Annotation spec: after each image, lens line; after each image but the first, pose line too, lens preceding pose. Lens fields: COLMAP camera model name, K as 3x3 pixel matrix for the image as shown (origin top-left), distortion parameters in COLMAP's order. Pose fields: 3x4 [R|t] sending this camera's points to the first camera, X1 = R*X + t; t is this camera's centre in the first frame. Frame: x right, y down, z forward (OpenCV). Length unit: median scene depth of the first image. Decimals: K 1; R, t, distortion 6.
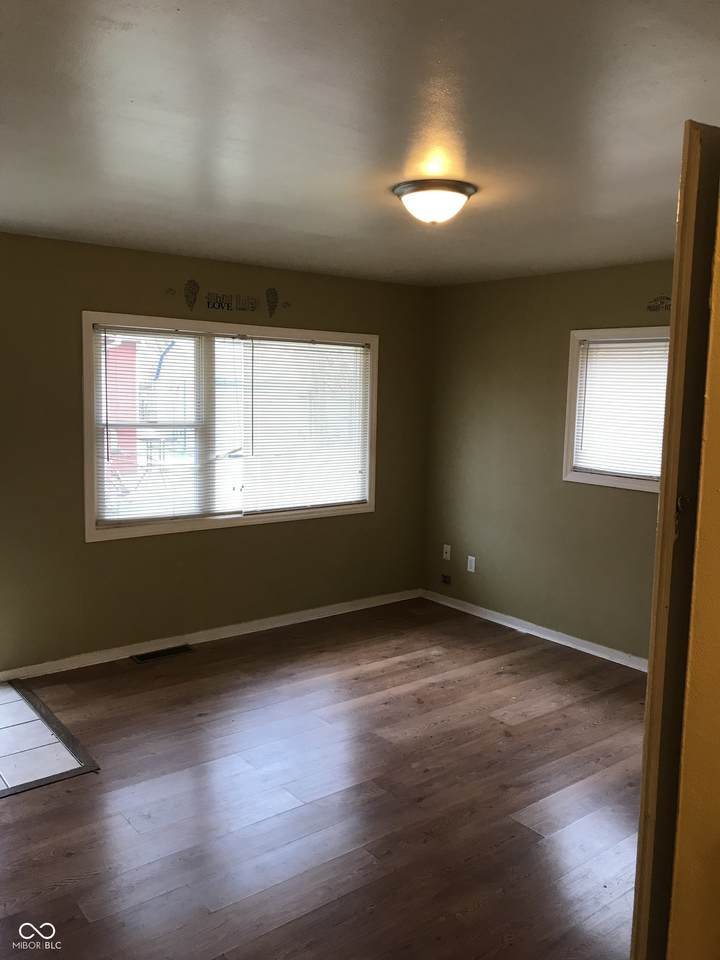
lens RADIAL K [[780.0, 0, 360.0], [0, 780.0, 480.0], [0, 0, 1]] dist [0.001191, 0.002650]
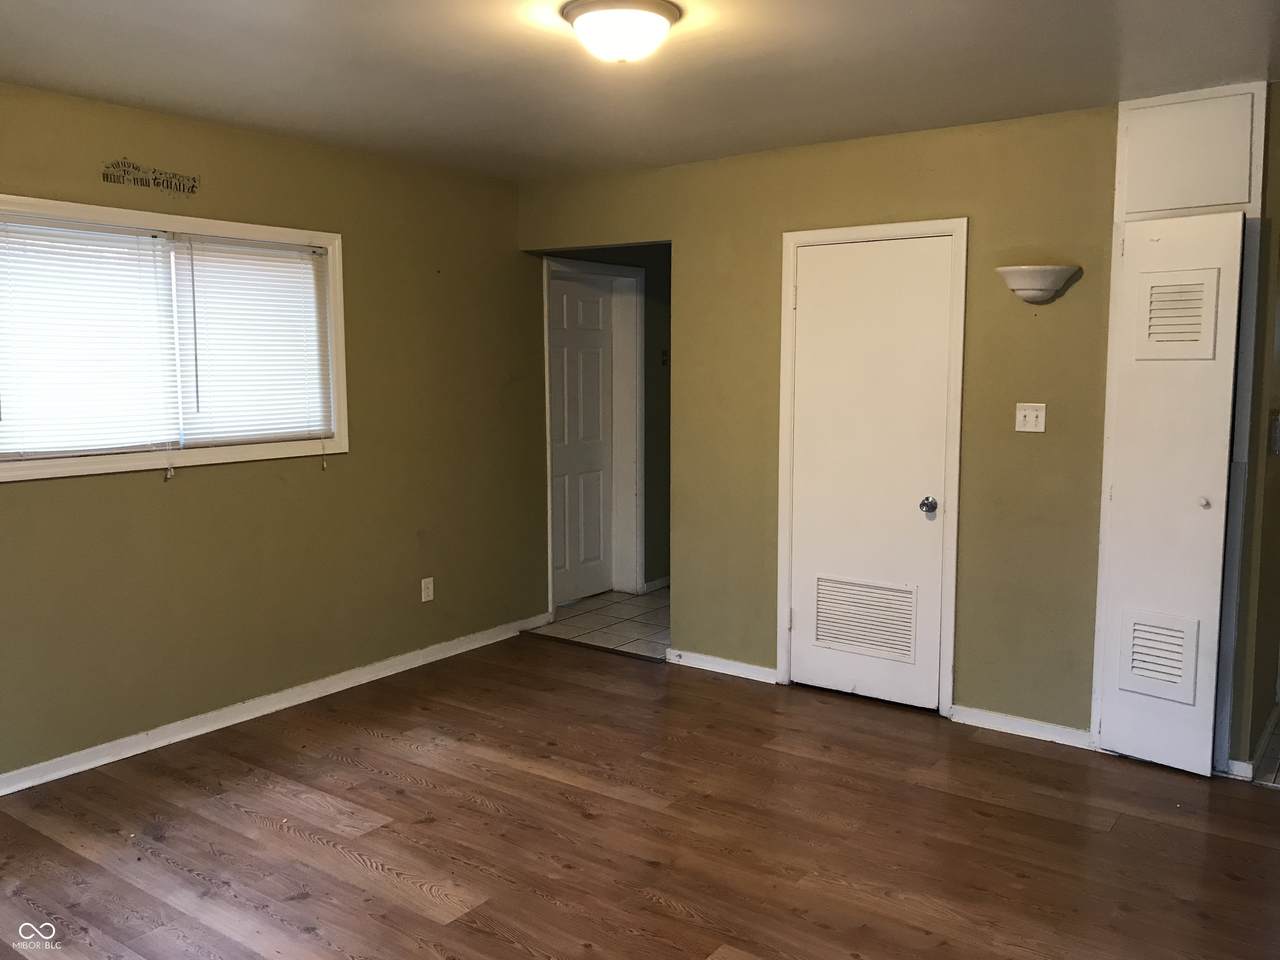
lens RADIAL K [[1039.9, 0, 640.0], [0, 1039.9, 480.0], [0, 0, 1]] dist [0.001191, 0.002650]
pose [[-0.264137, -0.124726, 0.956387, -0.594313], [0.120056, 0.979639, 0.160916, -0.066084], [-0.956984, 0.157324, -0.243784, 0.901985]]
